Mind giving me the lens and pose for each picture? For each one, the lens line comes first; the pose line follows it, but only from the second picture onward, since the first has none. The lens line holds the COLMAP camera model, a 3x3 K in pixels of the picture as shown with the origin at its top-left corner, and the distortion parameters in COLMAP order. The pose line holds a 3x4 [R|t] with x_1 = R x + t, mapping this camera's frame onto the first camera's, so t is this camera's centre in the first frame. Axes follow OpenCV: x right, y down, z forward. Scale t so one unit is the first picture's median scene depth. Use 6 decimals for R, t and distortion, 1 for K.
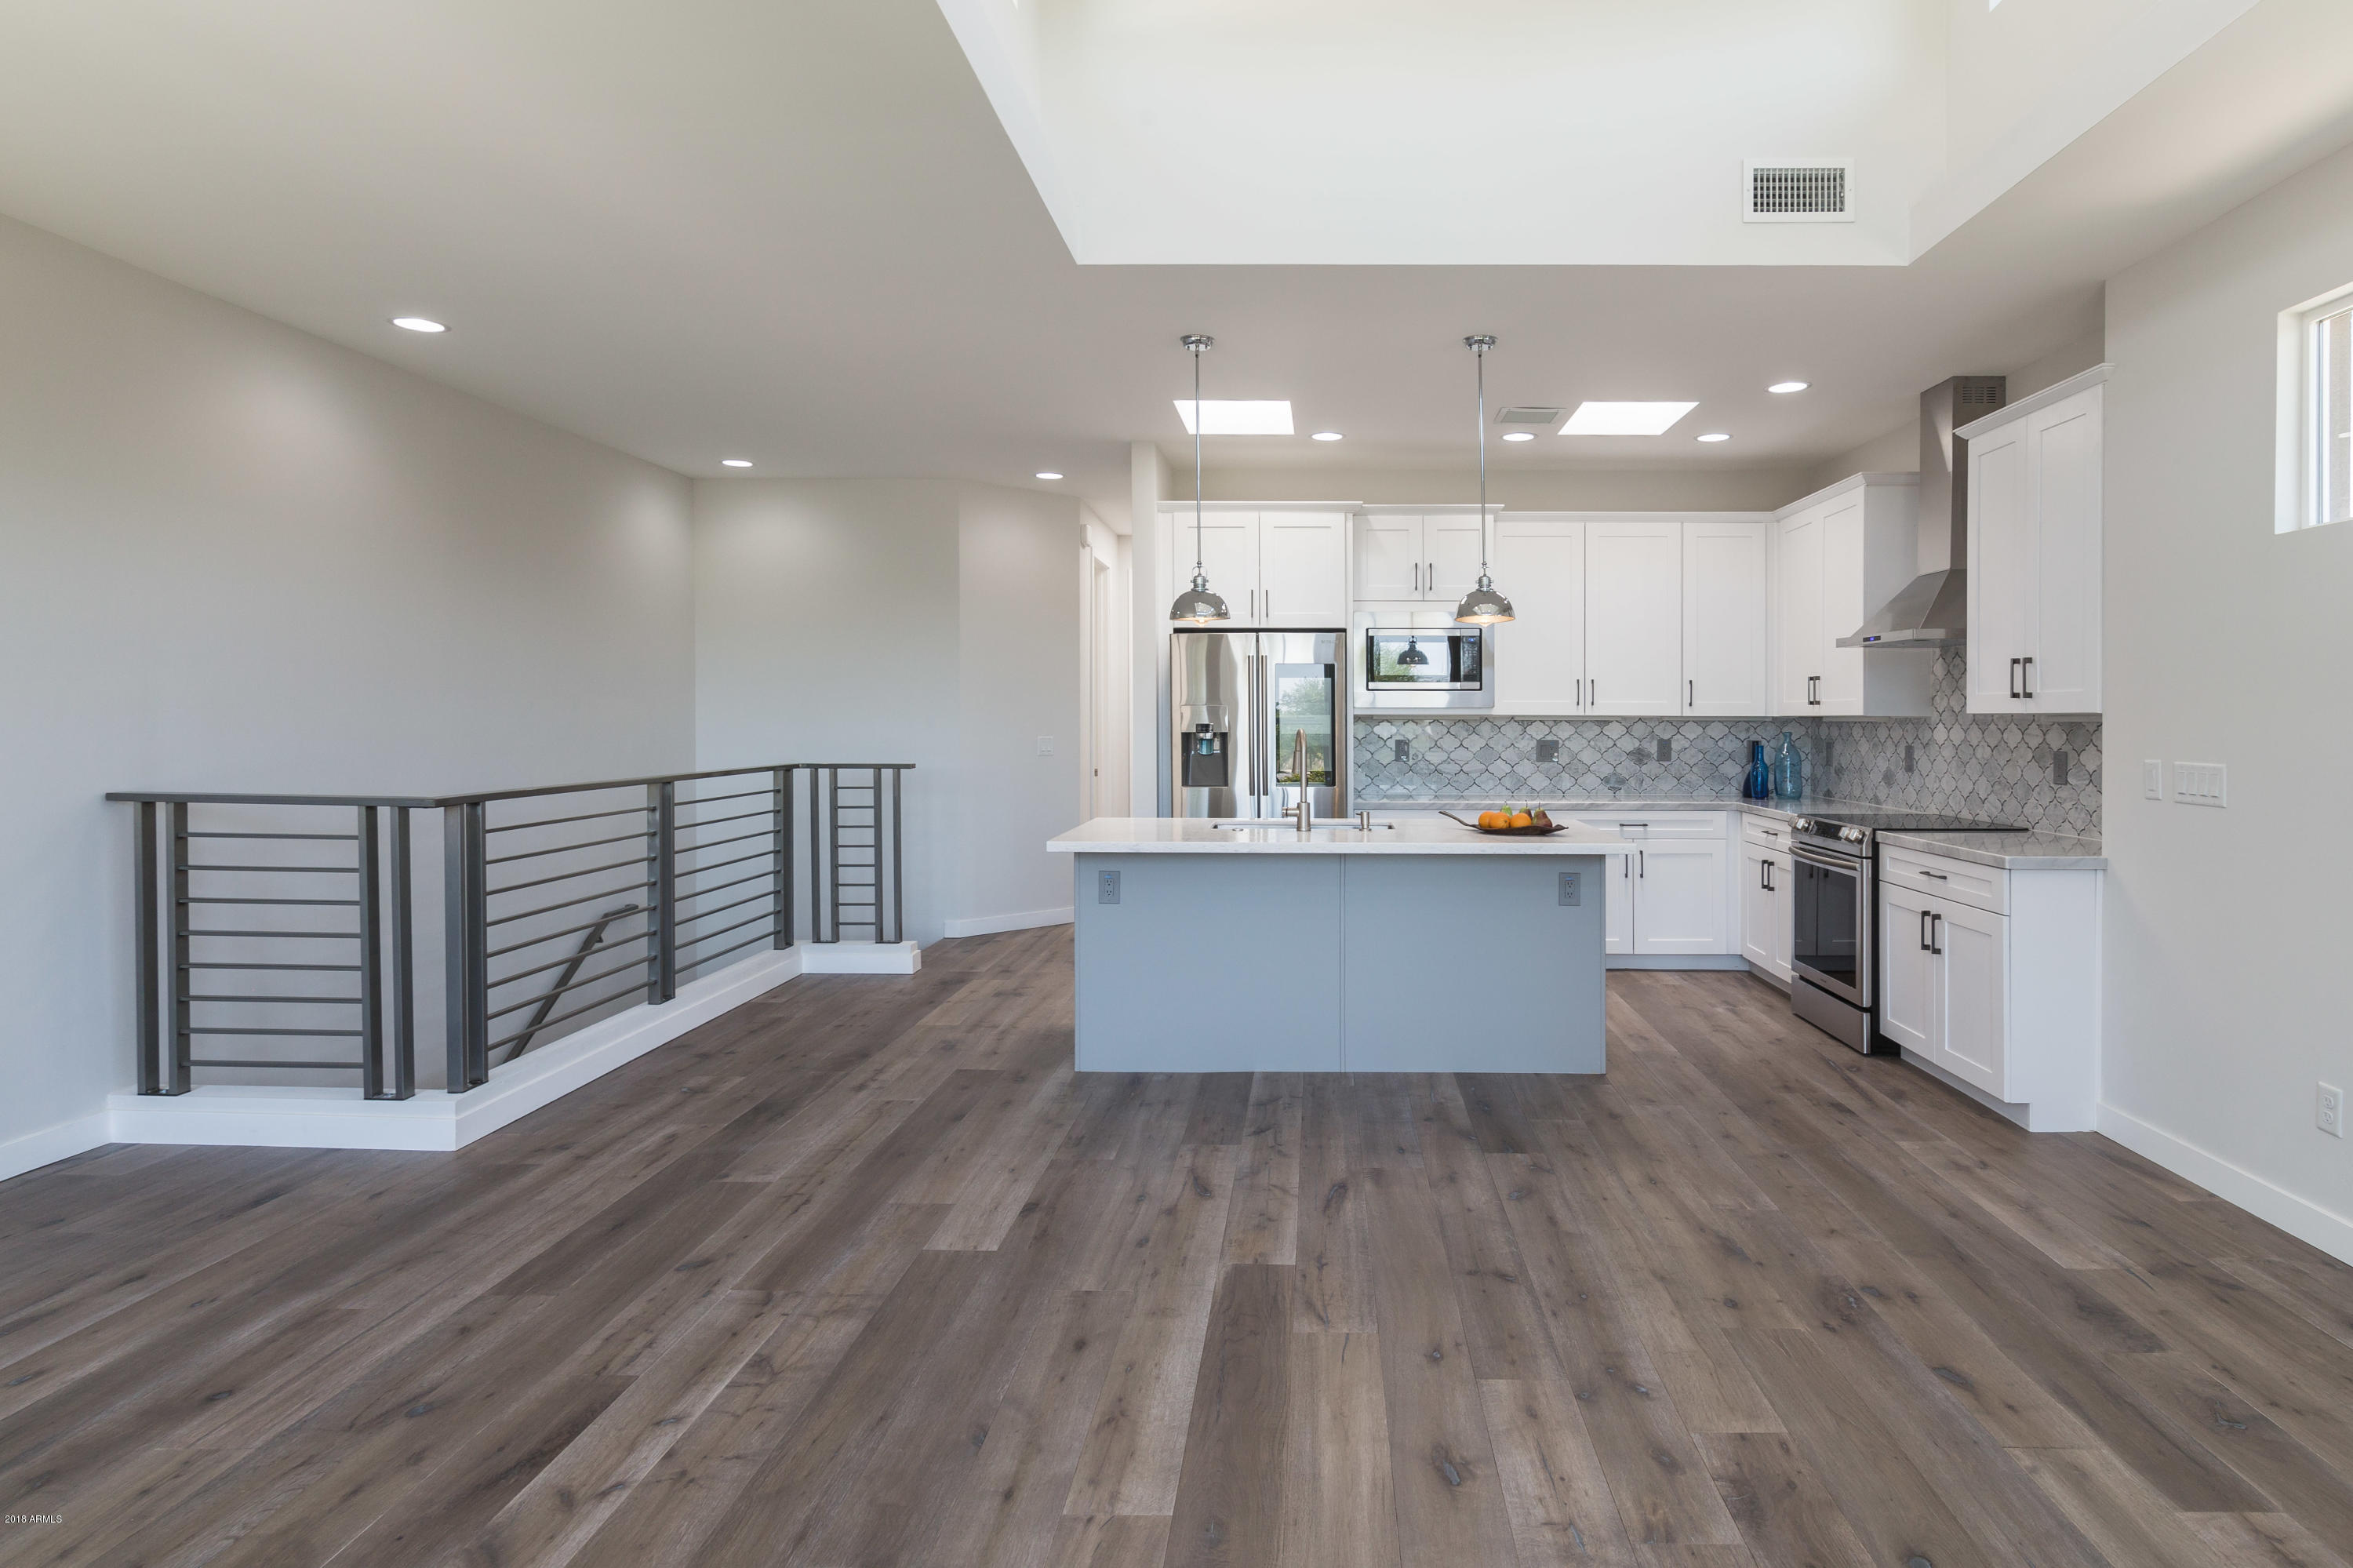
lens RADIAL K [[1108.3, 0, 1185.0], [0, 1108.3, 754.8], [0, 0, 1]] dist [0.000415, 0.000302]
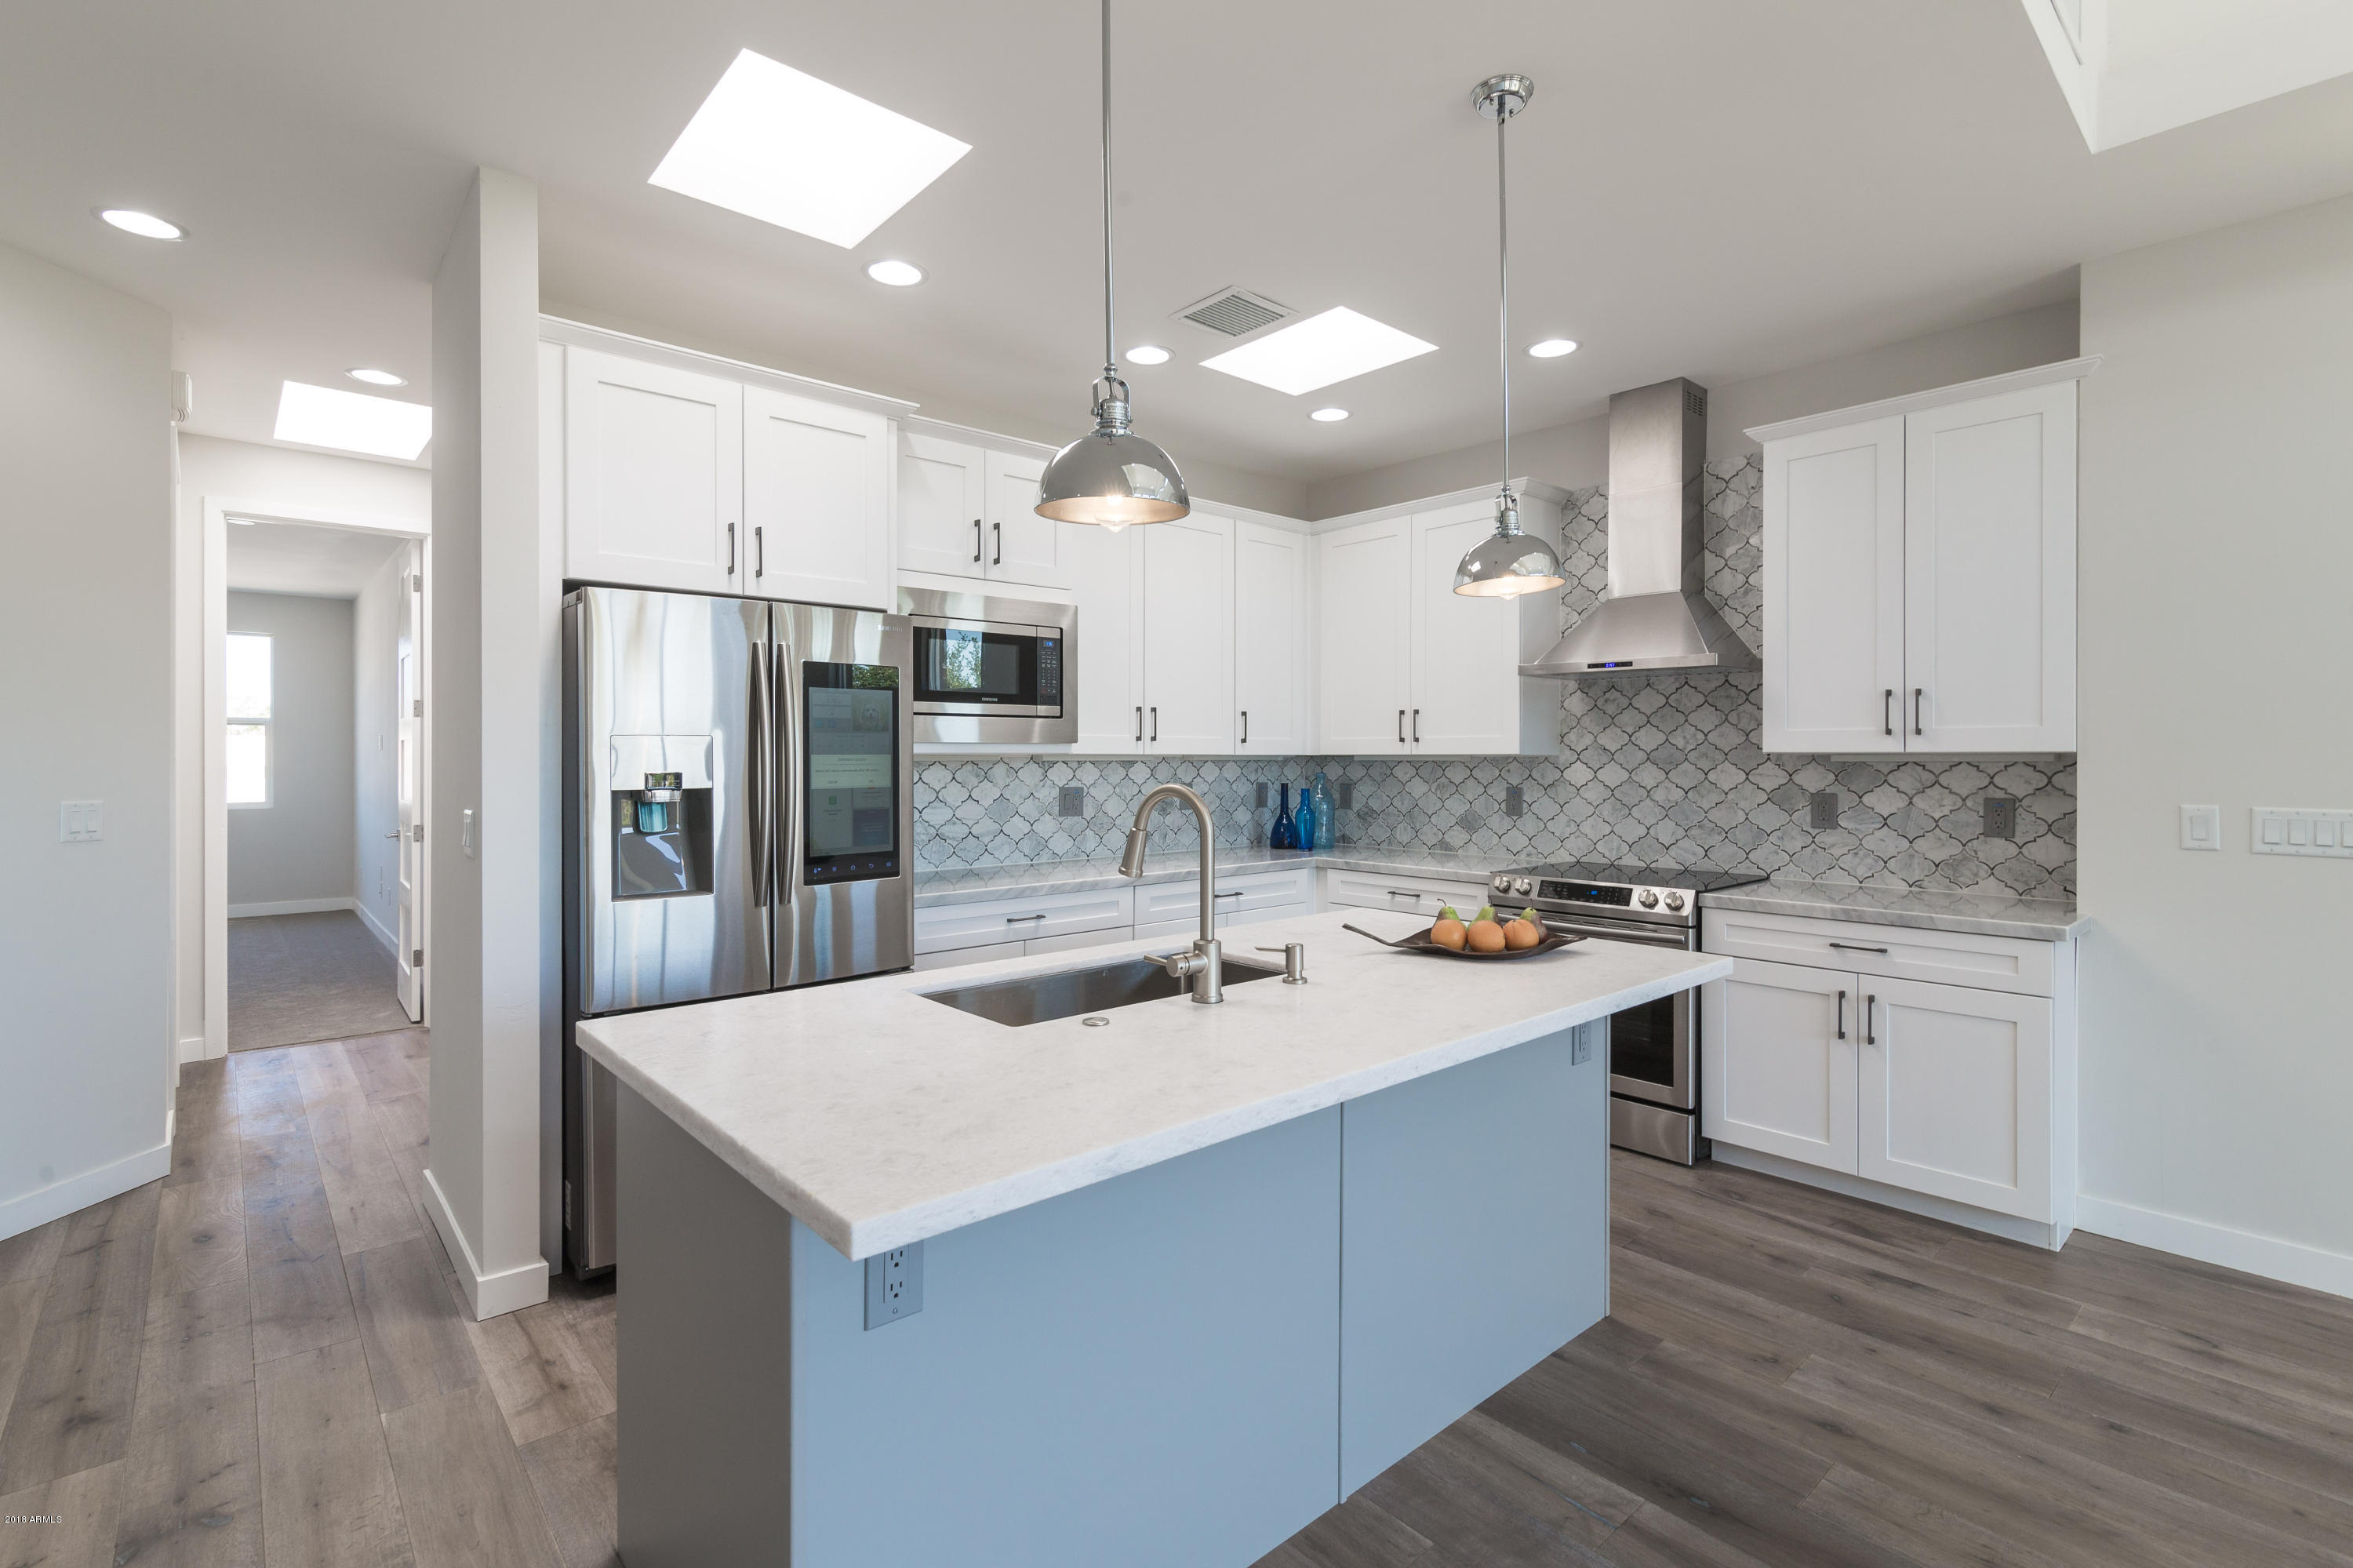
lens RADIAL K [[1108.3, 0, 1185.0], [0, 1108.3, 754.8], [0, 0, 1]] dist [0.000415, 0.000302]
pose [[0.715046, -0.001792, 0.699075, -0.192567], [0.025504, 0.999398, -0.023524, -0.021097], [-0.698612, 0.034650, 0.714661, 0.557475]]
